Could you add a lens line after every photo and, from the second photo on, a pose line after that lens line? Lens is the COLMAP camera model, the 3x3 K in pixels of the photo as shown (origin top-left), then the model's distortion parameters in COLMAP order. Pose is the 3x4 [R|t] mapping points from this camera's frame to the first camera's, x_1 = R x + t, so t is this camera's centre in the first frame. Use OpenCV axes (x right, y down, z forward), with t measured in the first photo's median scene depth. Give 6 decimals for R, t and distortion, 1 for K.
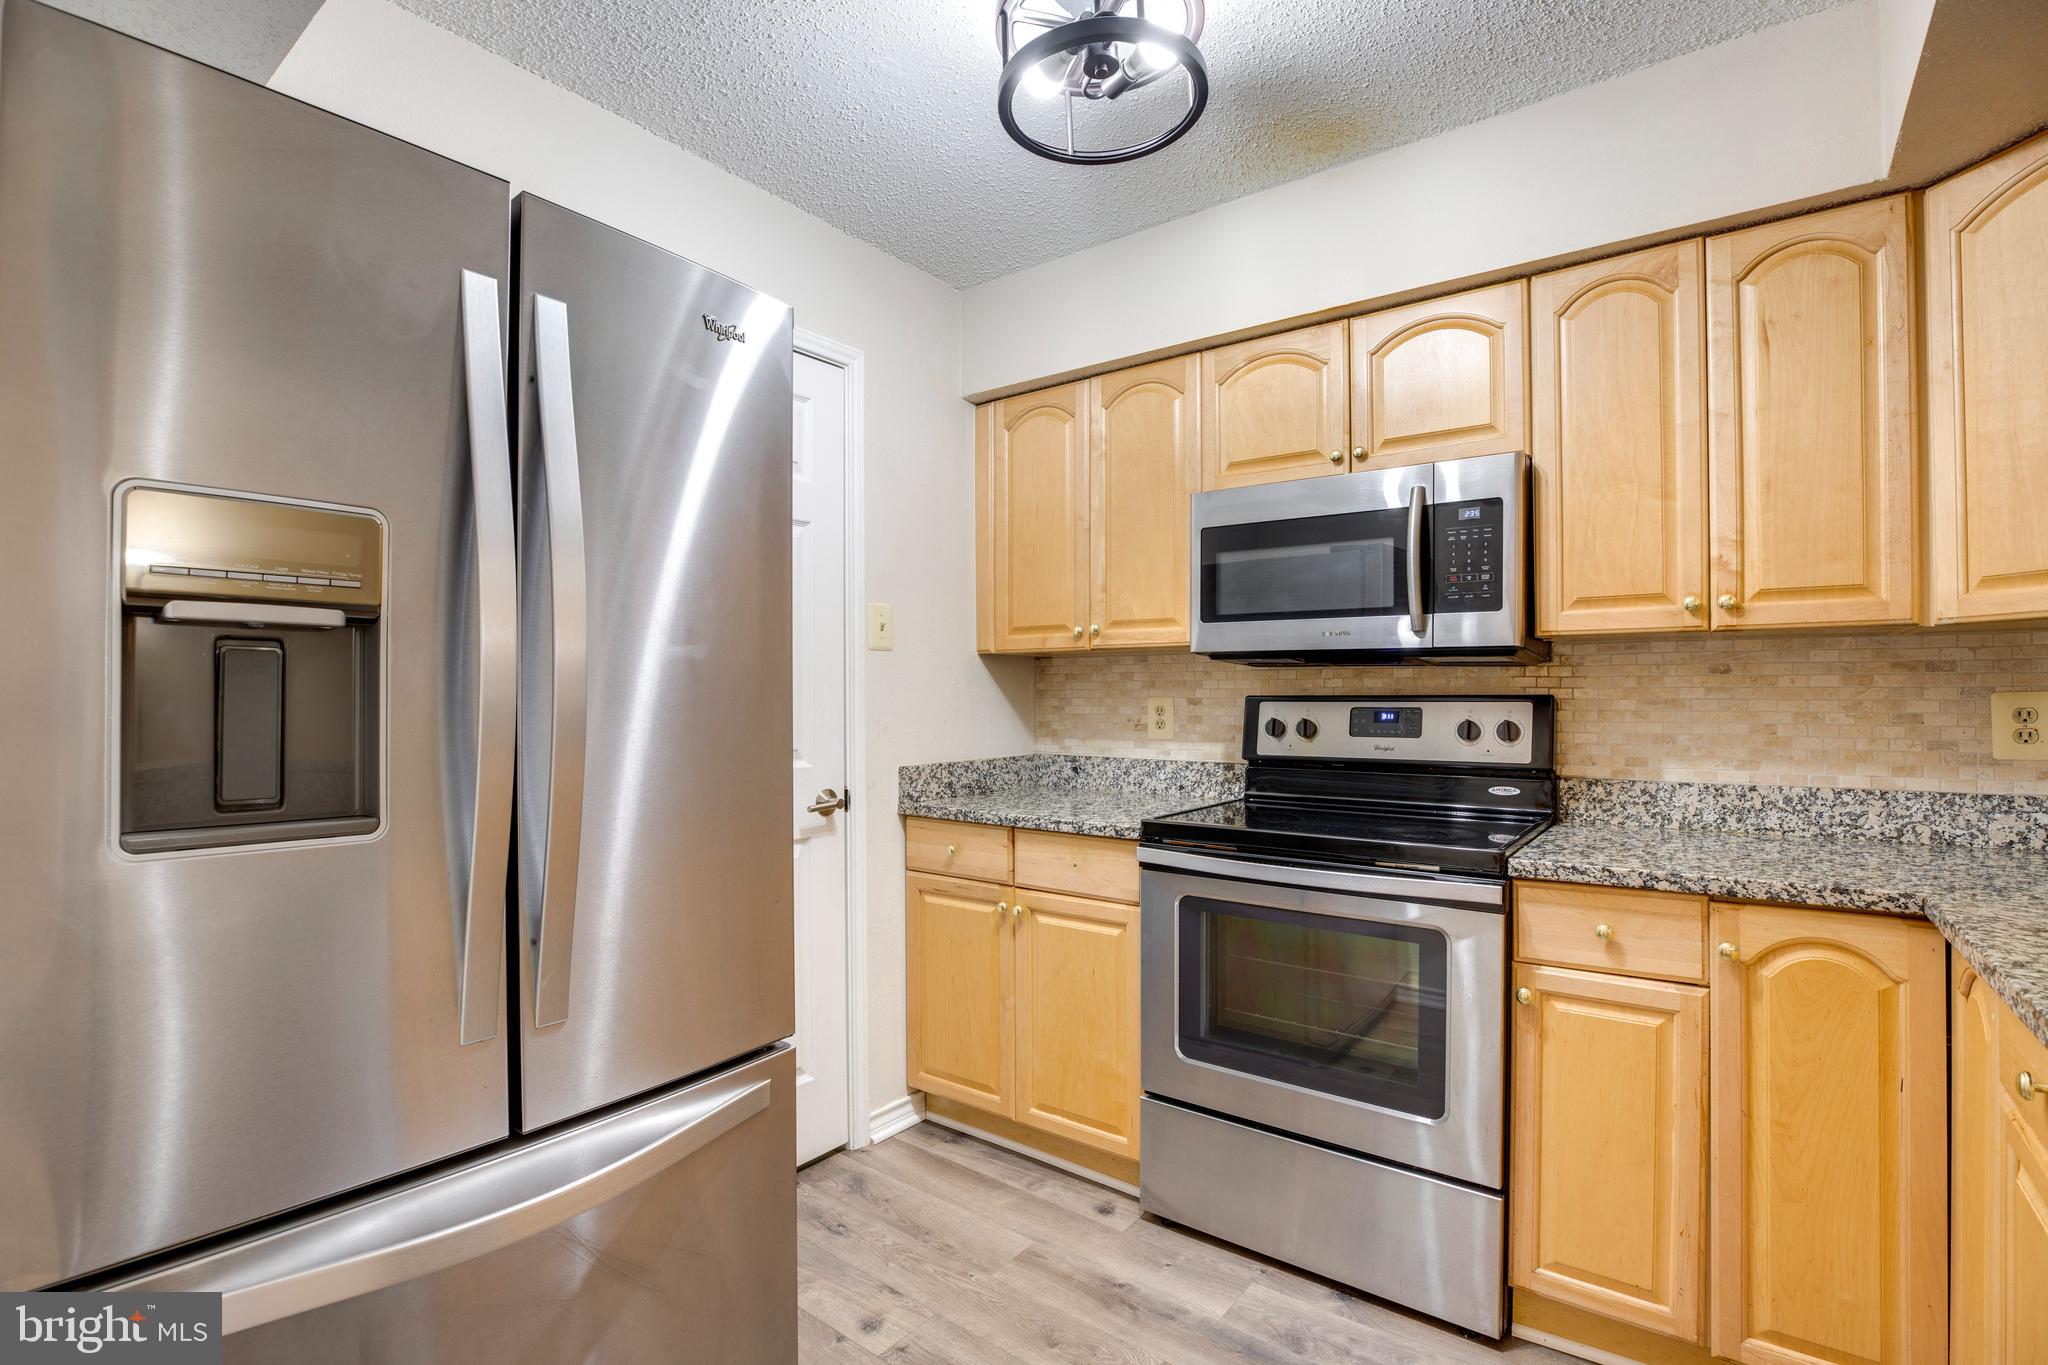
lens RADIAL K [[945.7, 0, 1026.7], [0, 945.7, 693.6], [0, 0, 1]] dist [-0.047888, 0.013843]
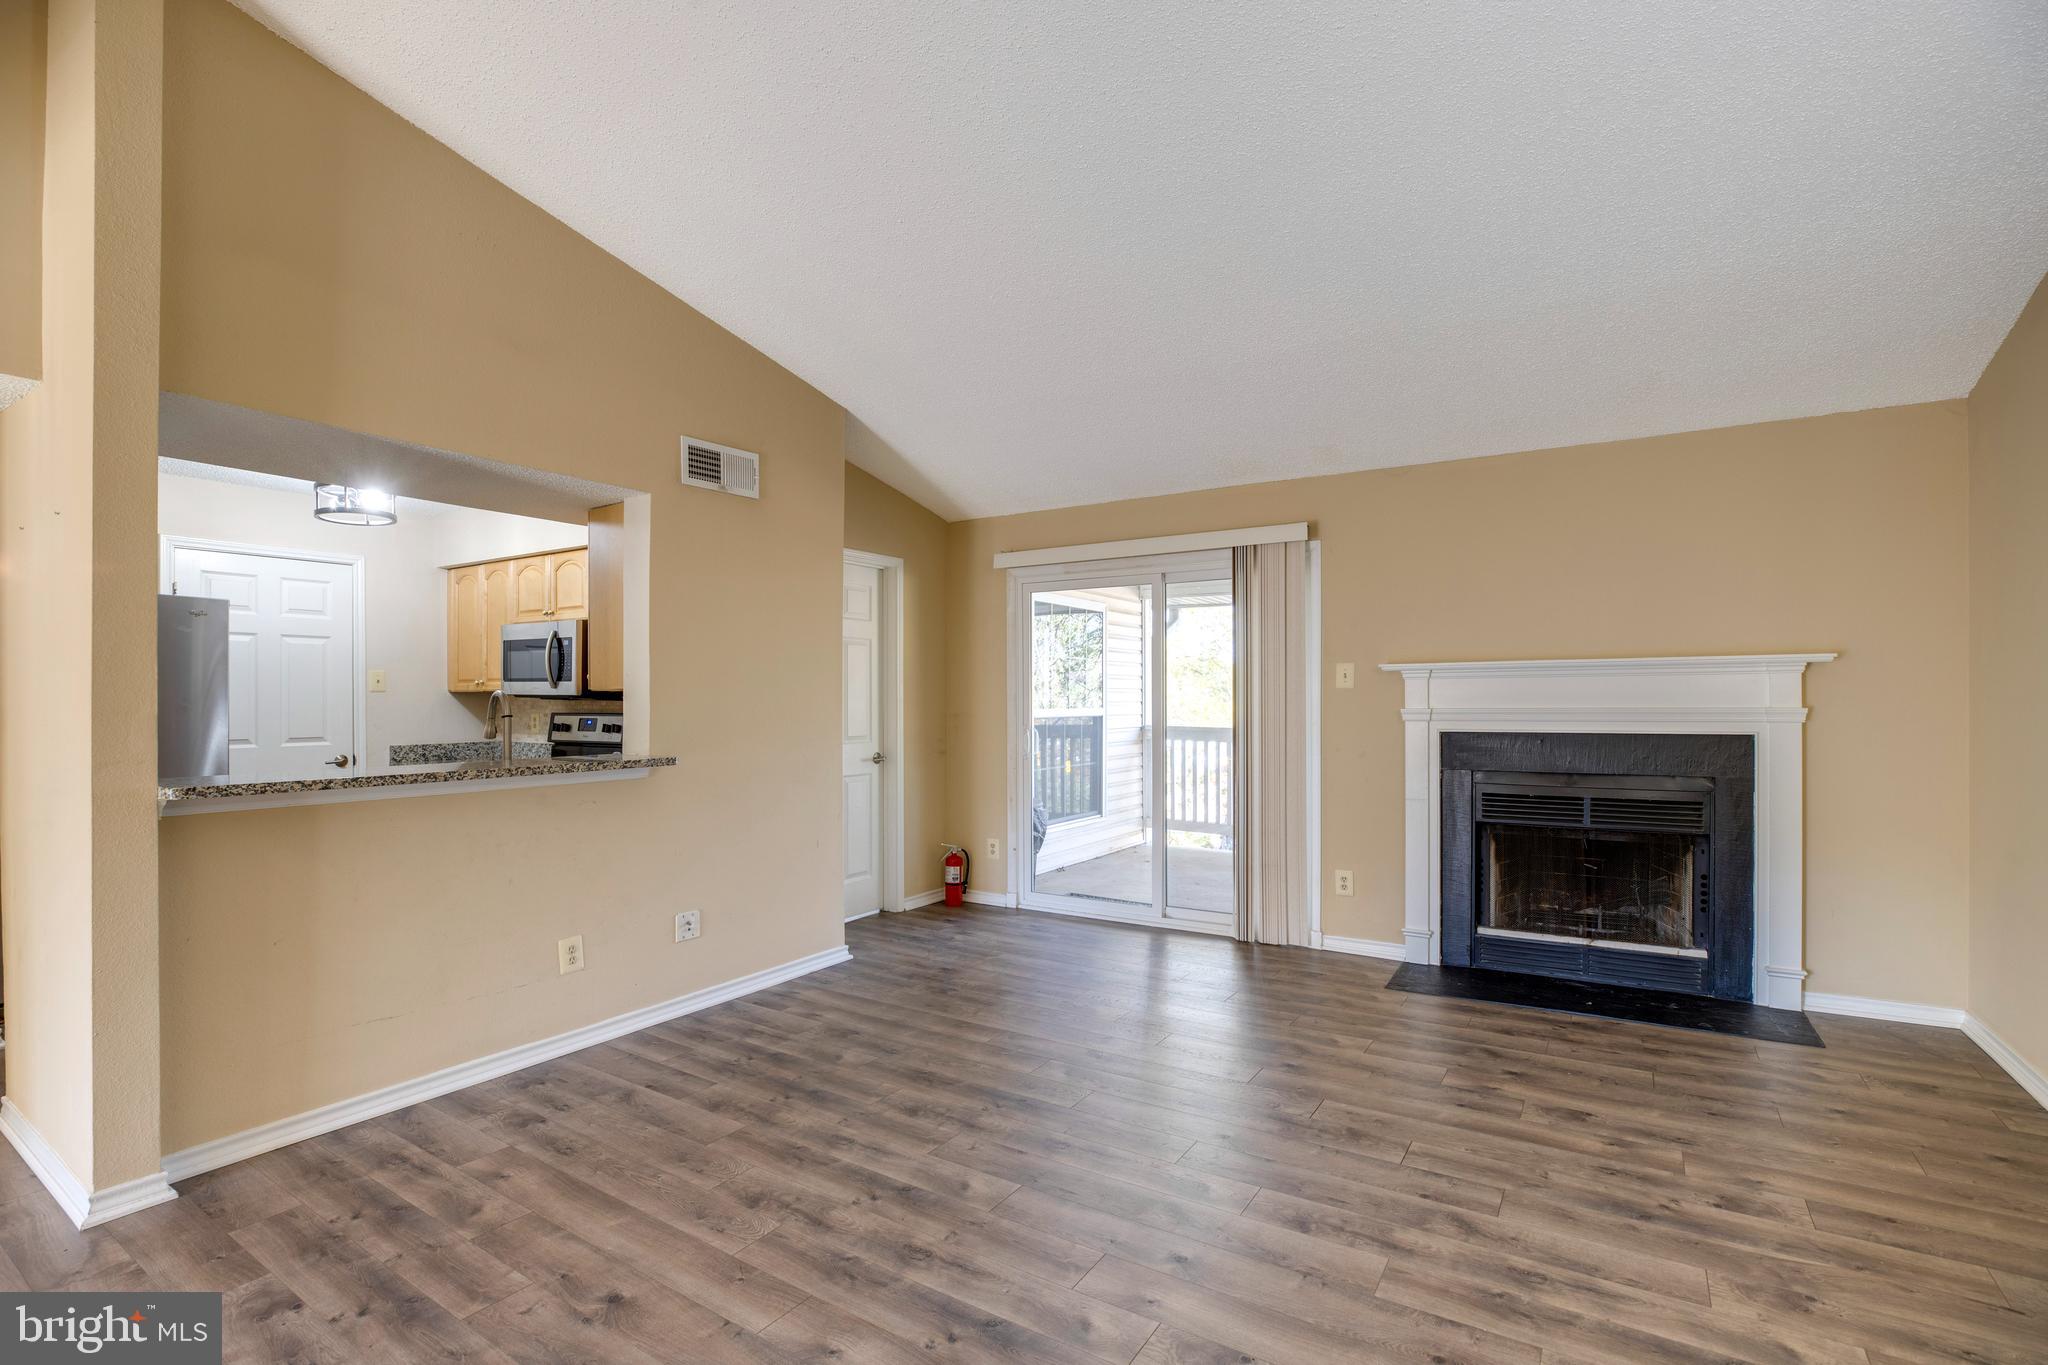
lens RADIAL K [[945.7, 0, 1026.7], [0, 945.7, 693.6], [0, 0, 1]] dist [-0.047888, 0.013843]
pose [[0.996063, 0.000003, 0.088652, 1.239333], [0.000358, 0.999992, -0.004054, -0.036047], [-0.088651, 0.004069, 0.996054, -1.362333]]
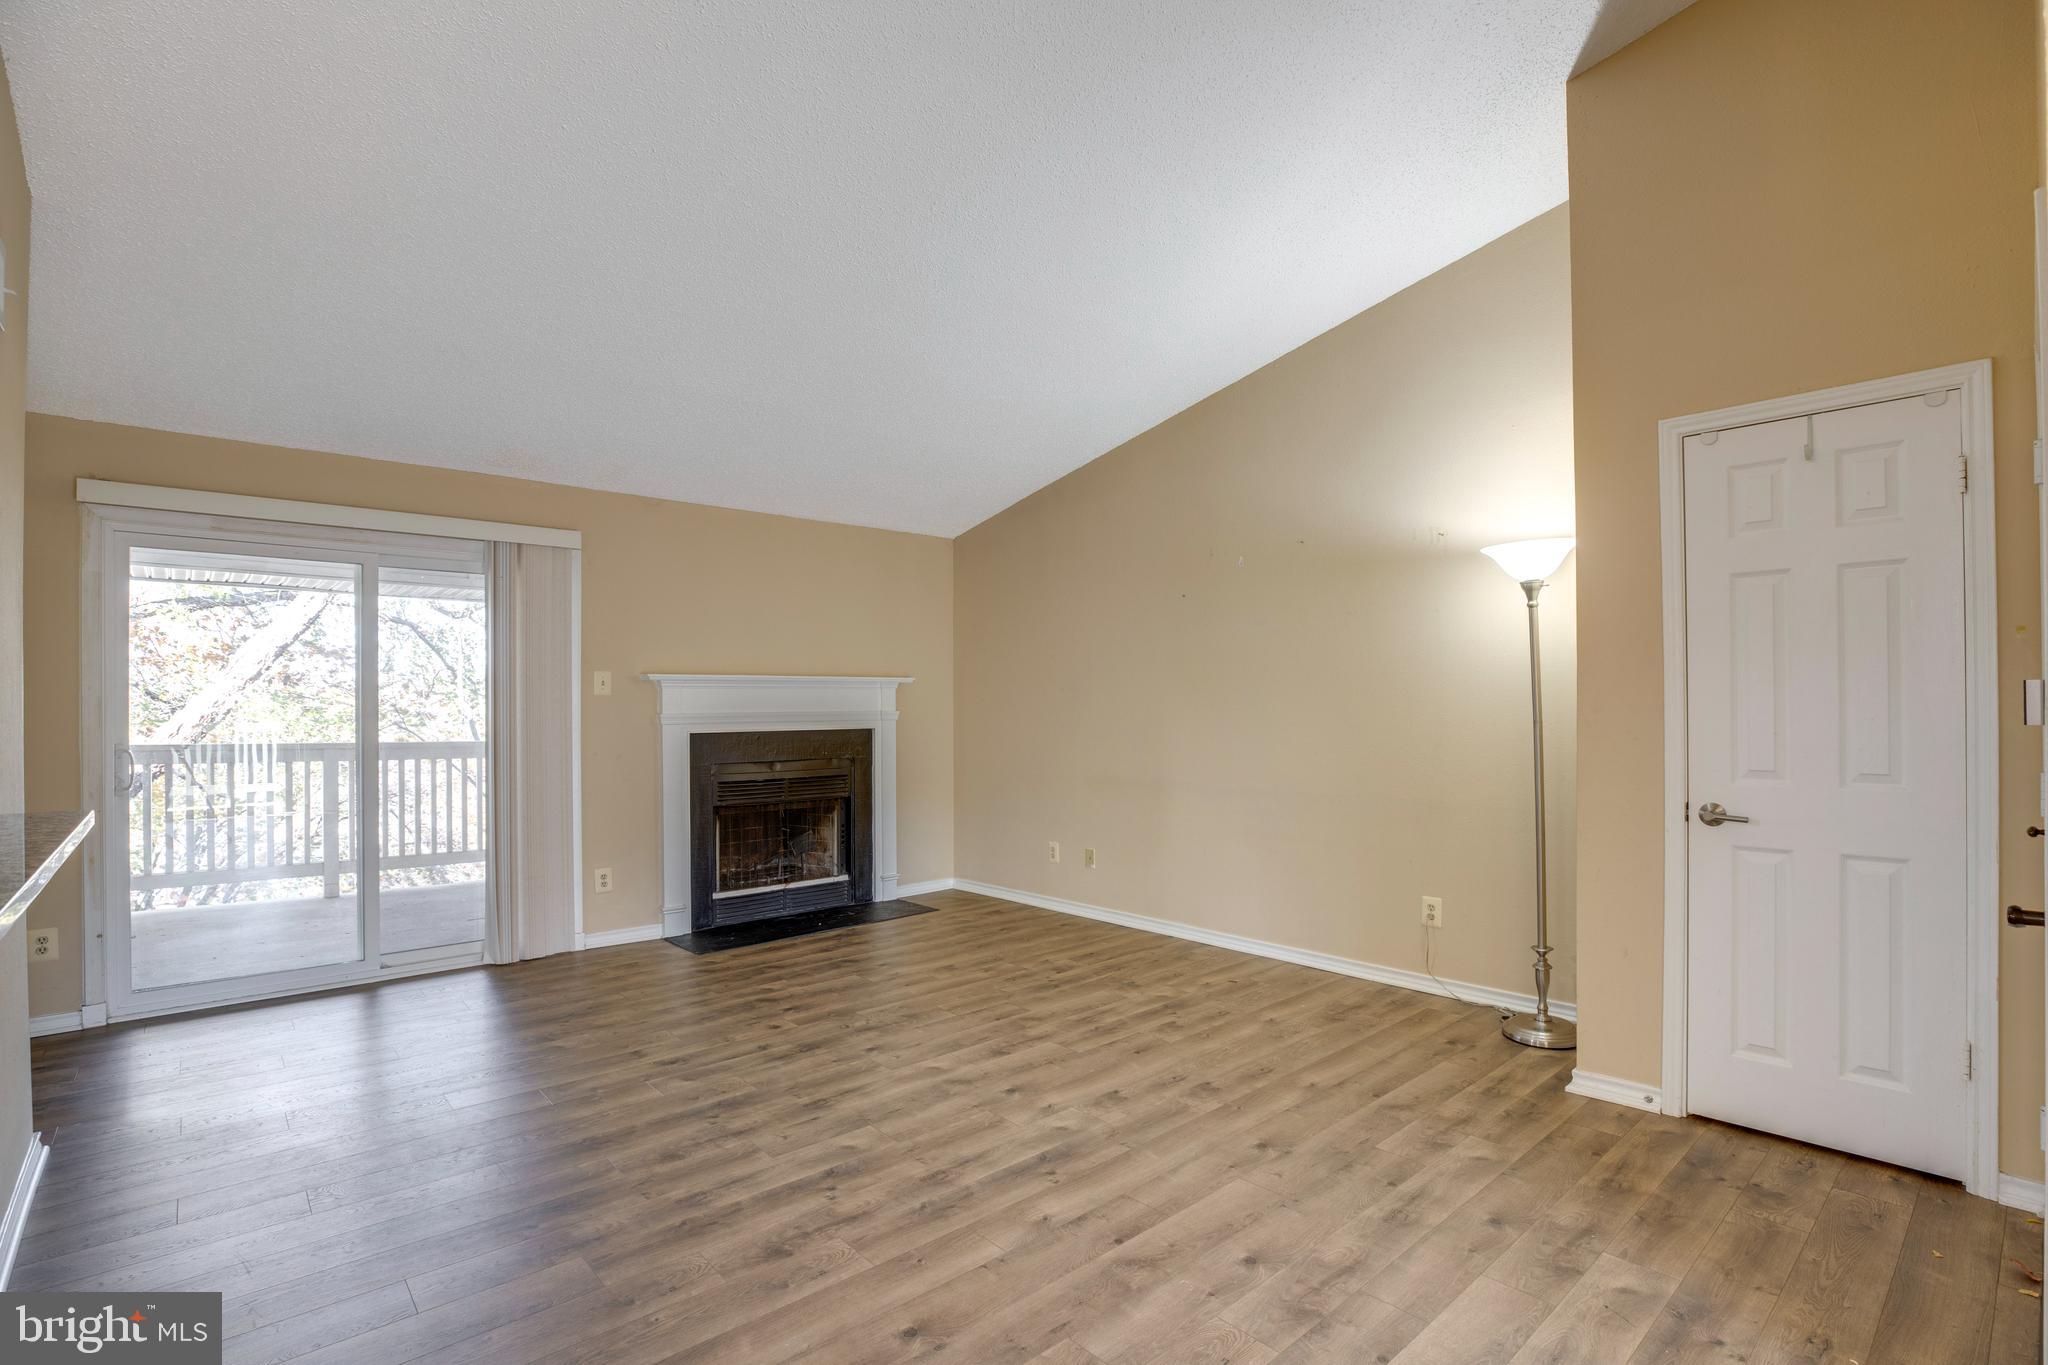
lens RADIAL K [[955.9, 0, 1028.5], [0, 955.9, 705.2], [0, 0, 1]] dist [-0.046941, 0.013081]
pose [[0.178587, 0.001609, 0.983923, 0.178292], [0.000426, 0.999998, -0.001712, -0.028708], [-0.983924, 0.000725, 0.178586, -0.745307]]
